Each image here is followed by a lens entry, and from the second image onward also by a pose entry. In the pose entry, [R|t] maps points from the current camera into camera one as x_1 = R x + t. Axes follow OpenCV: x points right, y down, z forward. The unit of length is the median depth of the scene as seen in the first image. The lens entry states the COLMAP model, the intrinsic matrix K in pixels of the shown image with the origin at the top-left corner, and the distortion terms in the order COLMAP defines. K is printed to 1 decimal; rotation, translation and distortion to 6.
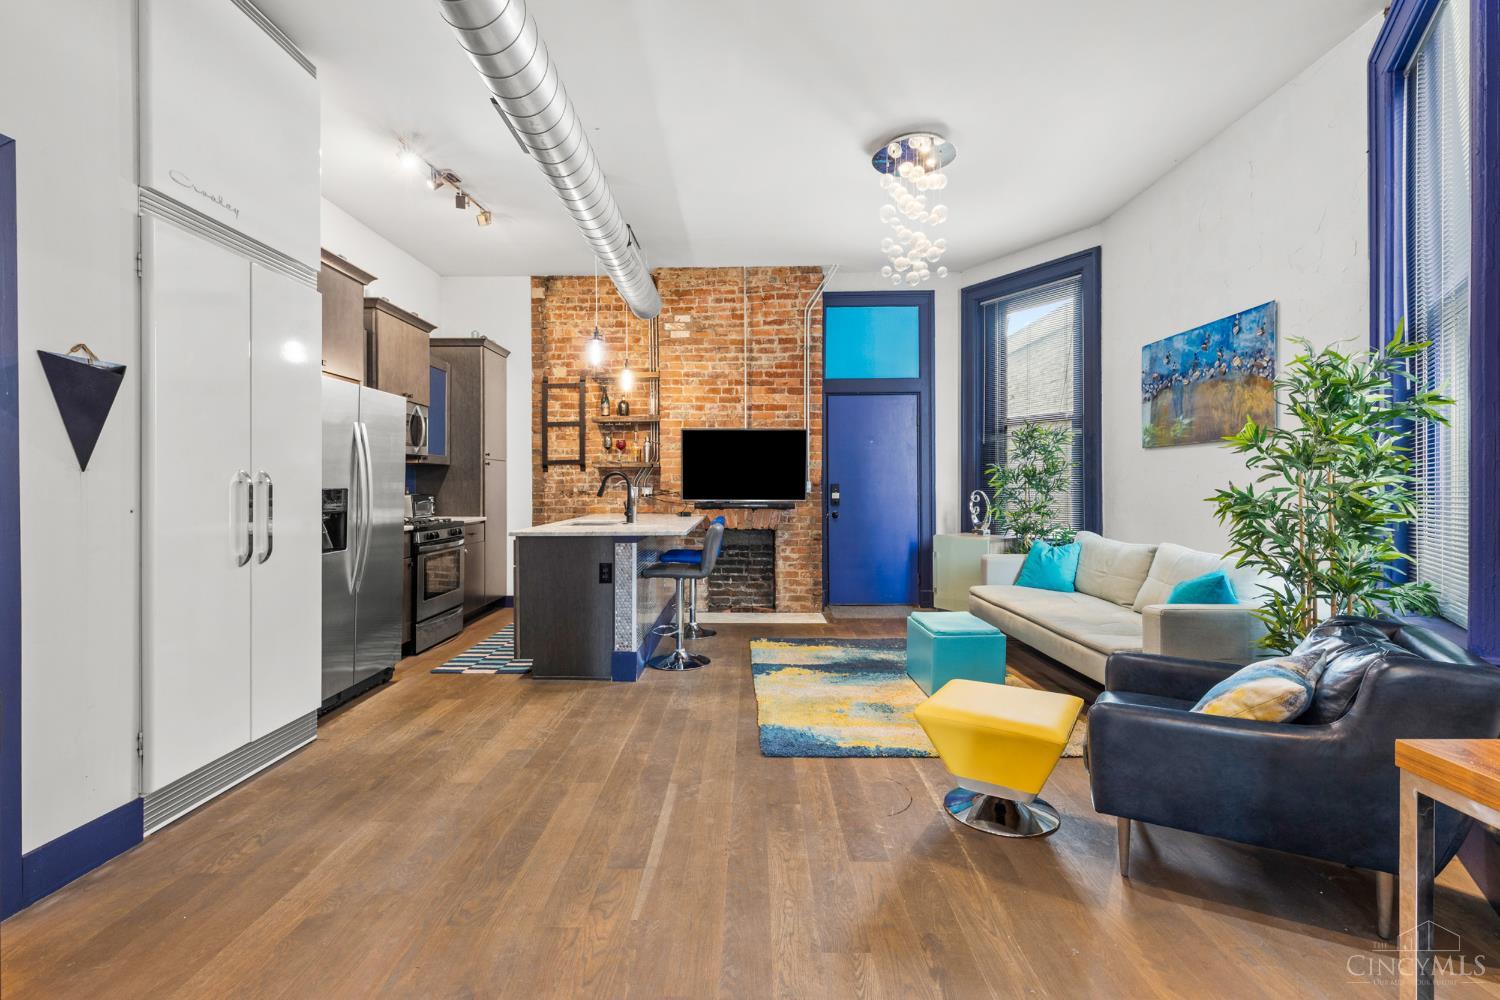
lens RADIAL K [[671.3, 0, 740.6], [0, 671.3, 491.0], [0, 0, 1]] dist [0.004116, -0.000553]
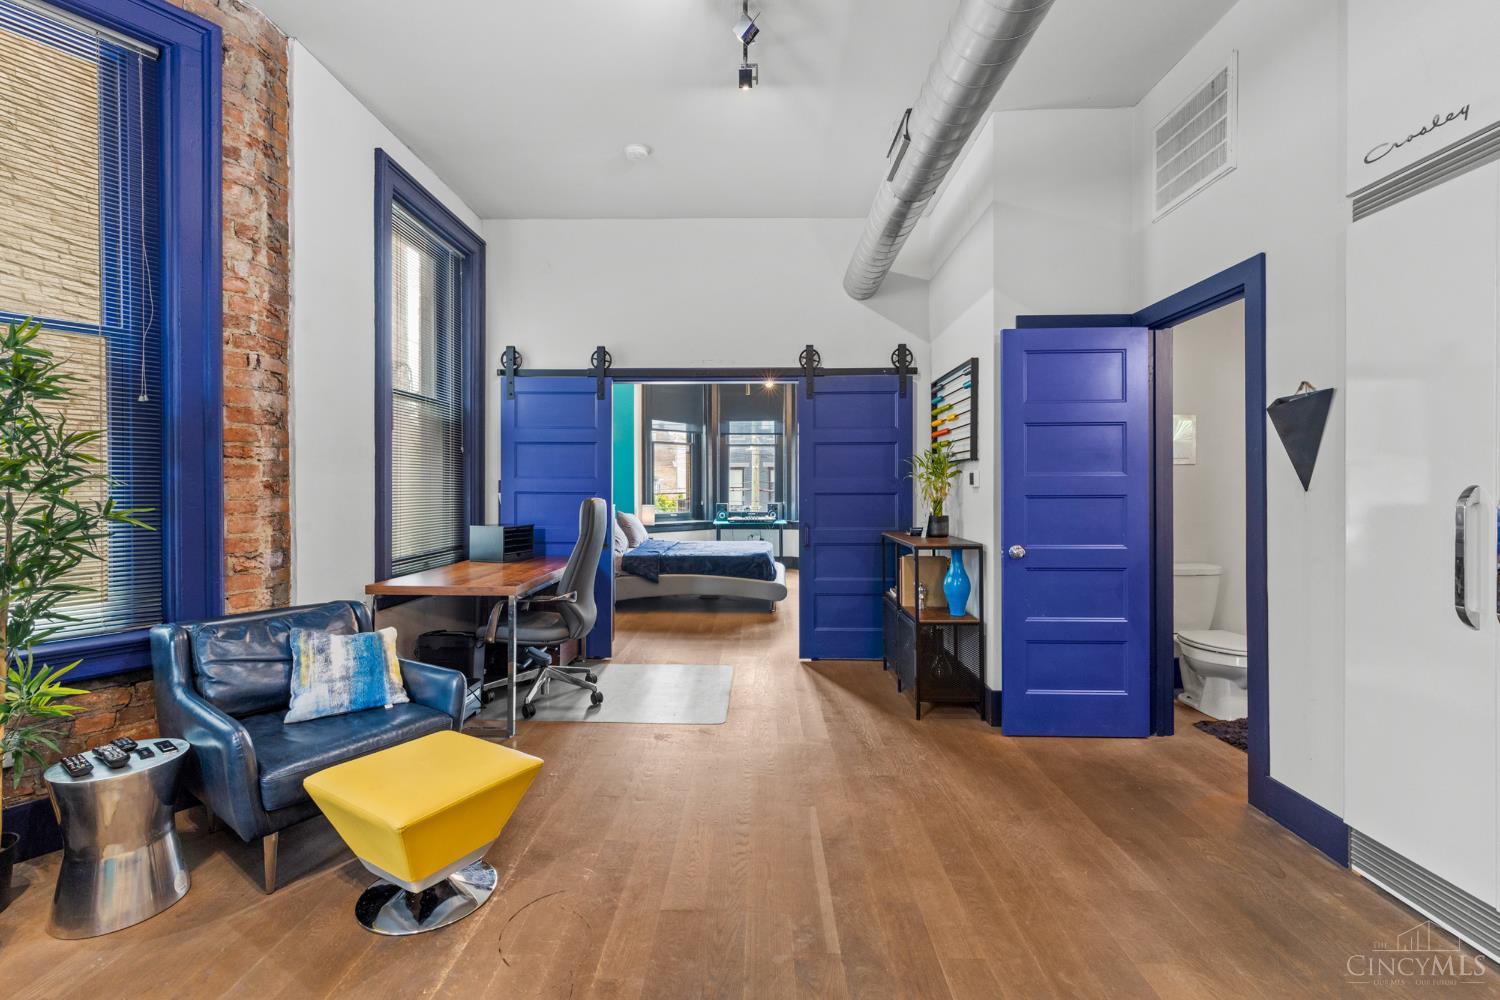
lens RADIAL K [[671.3, 0, 737.5], [0, 671.3, 489.4], [0, 0, 1]] dist [0.004116, -0.000553]
pose [[-0.999891, 0.002113, 0.014607, -0.006128], [0.002283, 0.999930, 0.011609, -0.015564], [-0.014582, 0.011641, -0.999826, 0.715018]]
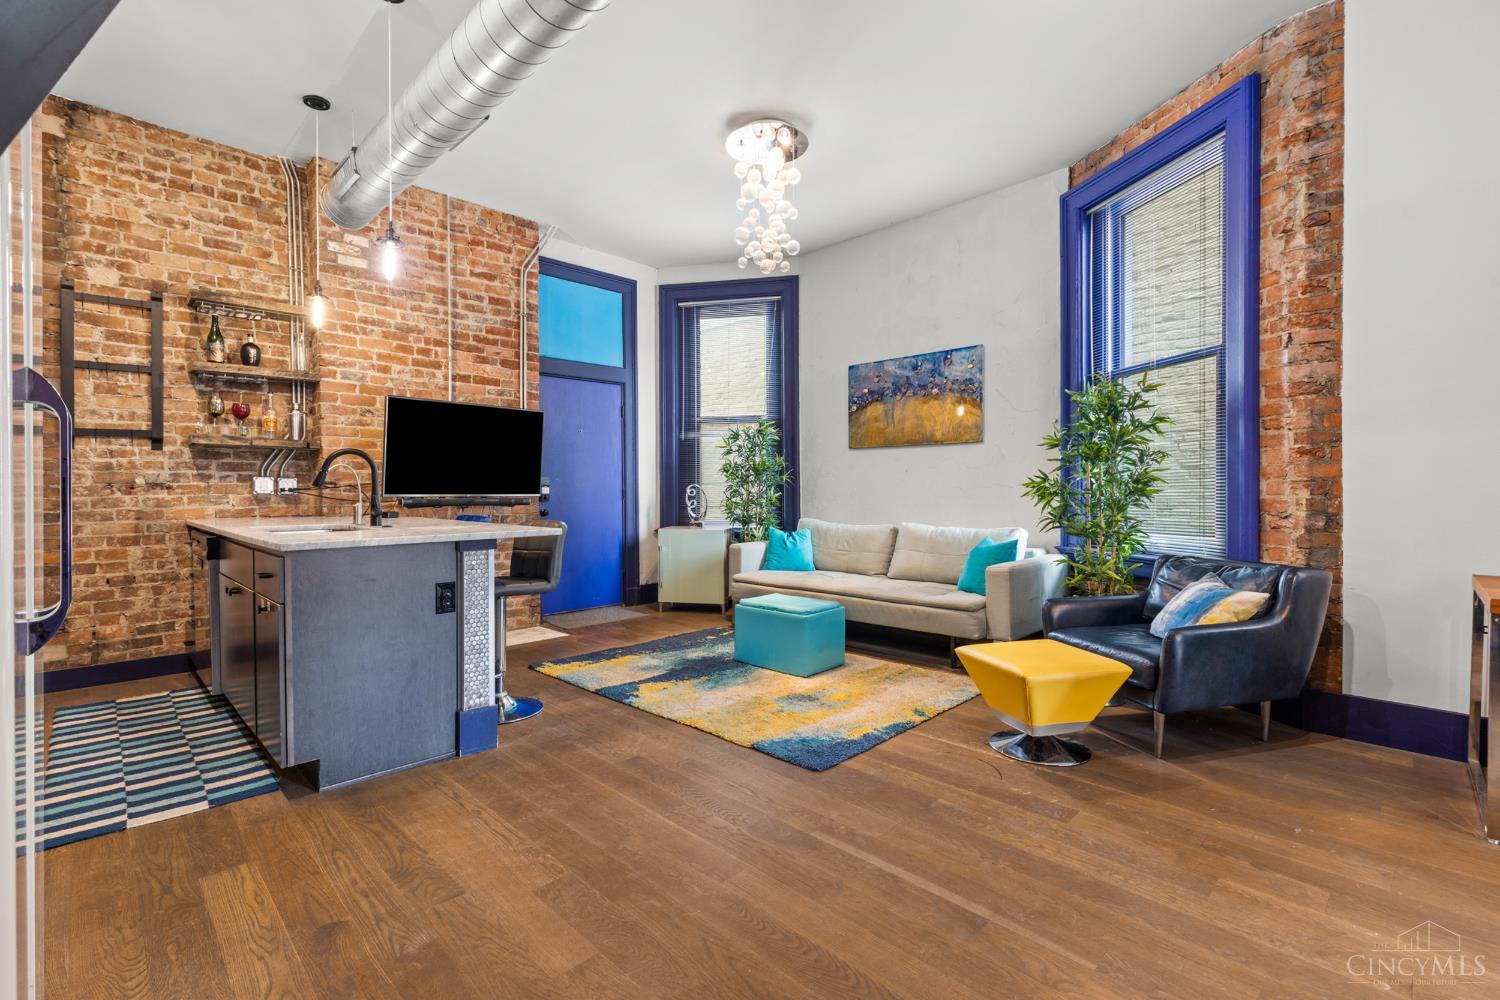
lens RADIAL K [[671.3, 0, 740.2], [0, 671.3, 494.9], [0, 0, 1]] dist [0.004116, -0.000553]
pose [[0.699872, -0.004463, 0.714254, -0.312685], [0.006518, 0.999979, -0.000138, 0.014792], [-0.714238, 0.004752, 0.699887, 0.214688]]
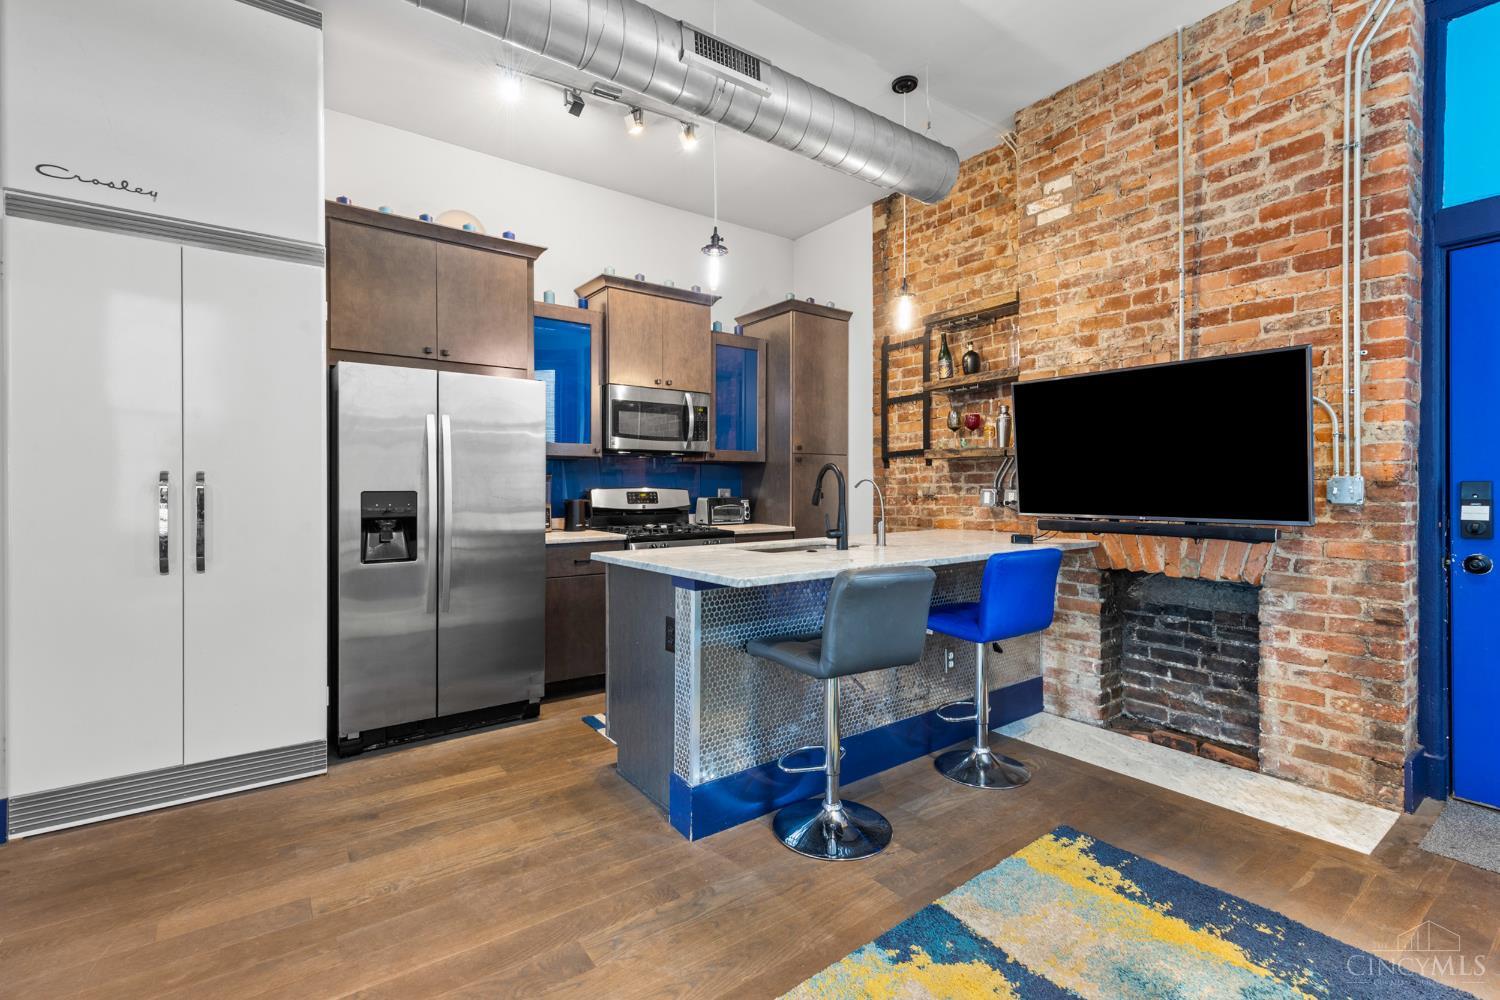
lens RADIAL K [[671.3, 0, 738.6], [0, 671.3, 492.0], [0, 0, 1]] dist [0.004116, -0.000553]
pose [[0.596279, 0.005614, -0.802758, 0.204079], [-0.005081, 0.999982, 0.003219, -0.004054], [0.802762, 0.002160, 0.596296, 0.459404]]
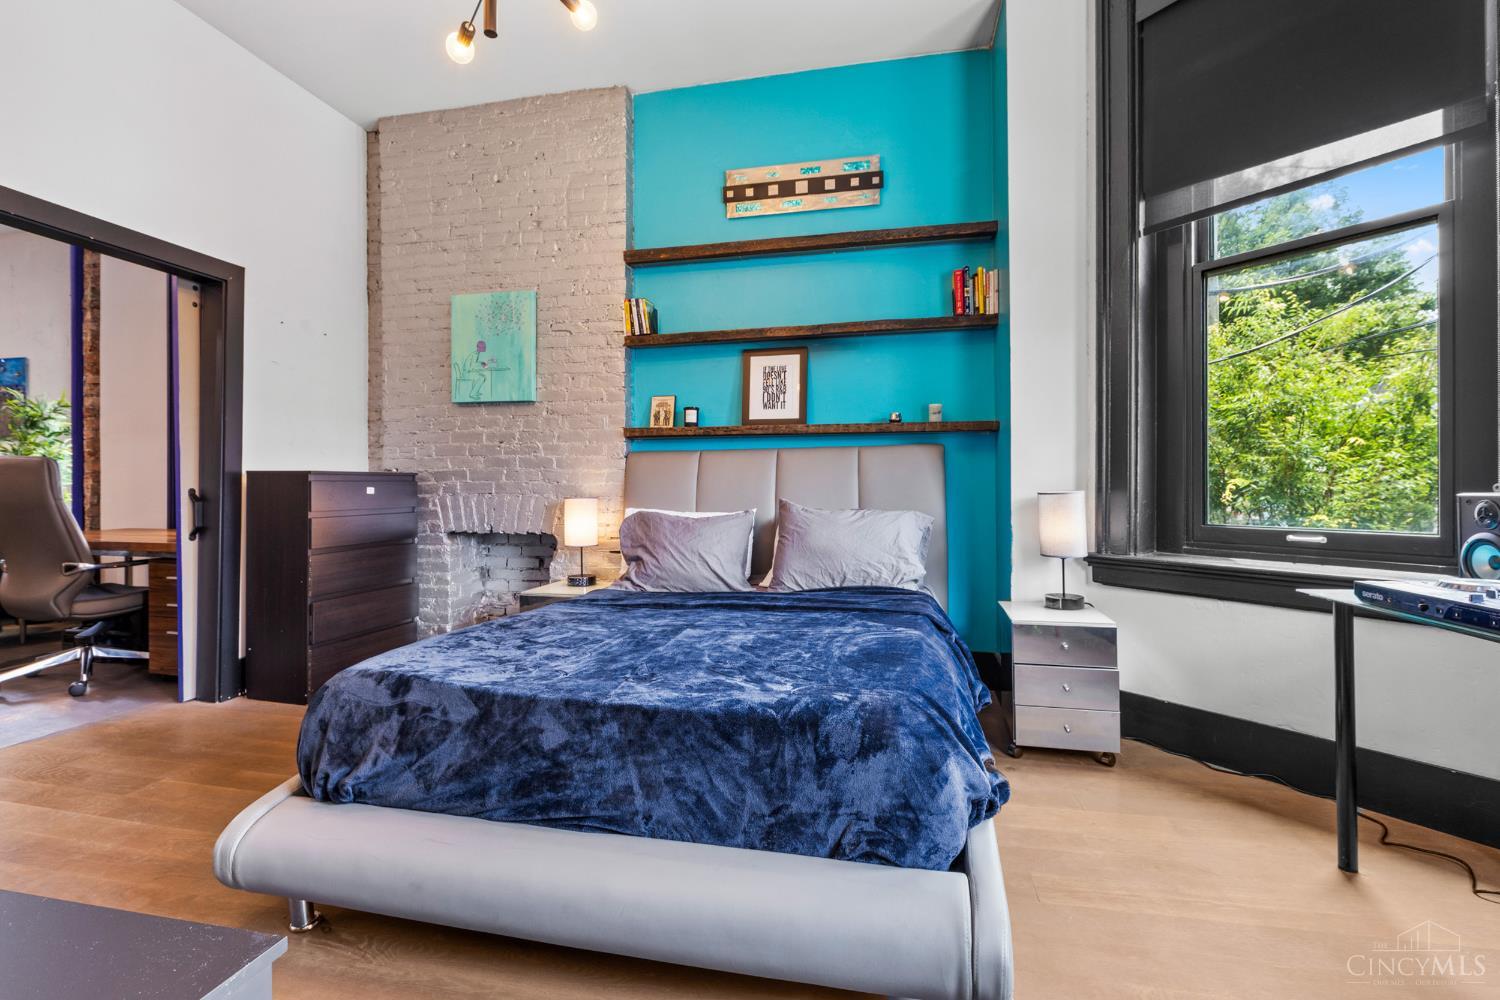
lens RADIAL K [[671.3, 0, 741.2], [0, 671.3, 488.6], [0, 0, 1]] dist [0.004116, -0.000553]
pose [[0.196519, -0.002004, 0.980498, -0.264673], [0.009196, 0.999958, 0.000200, 0.030441], [-0.980457, 0.008977, 0.196529, -0.585111]]
